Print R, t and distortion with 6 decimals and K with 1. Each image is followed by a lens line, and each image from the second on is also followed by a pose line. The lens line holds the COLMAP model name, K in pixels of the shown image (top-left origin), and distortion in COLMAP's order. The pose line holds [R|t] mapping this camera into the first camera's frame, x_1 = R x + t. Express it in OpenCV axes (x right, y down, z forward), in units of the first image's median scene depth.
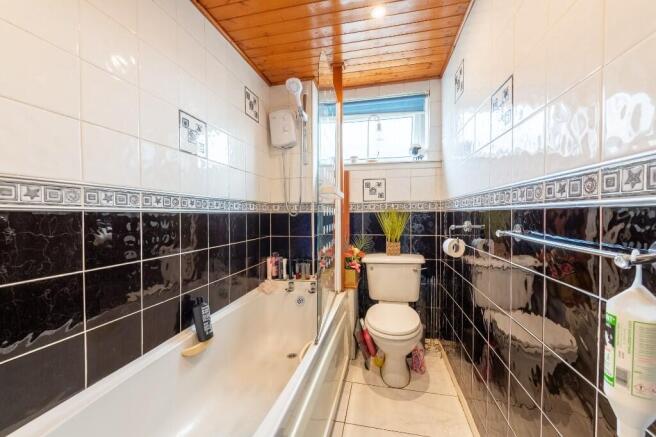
lens RADIAL K [[260.5, 0, 326.6], [0, 260.5, 216.9], [0, 0, 1]] dist [0.009473, -0.005533]
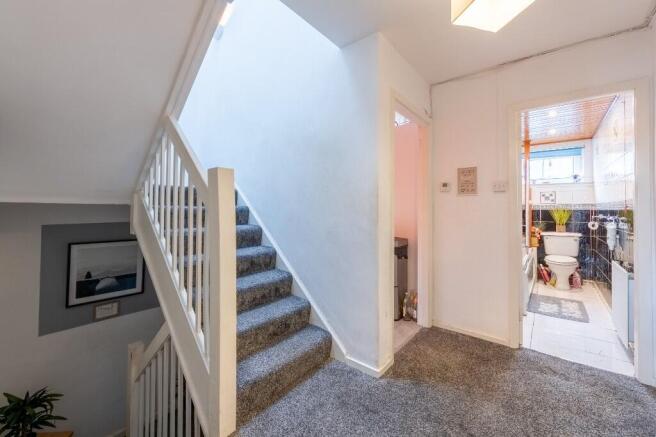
lens RADIAL K [[260.5, 0, 338.2], [0, 260.5, 203.3], [0, 0, 1]] dist [0.009473, -0.005533]
pose [[0.895134, 0.000340, -0.445798, -0.350760], [-0.013996, 0.999528, -0.027340, 0.010467], [0.445578, 0.030712, 0.894716, -1.450381]]
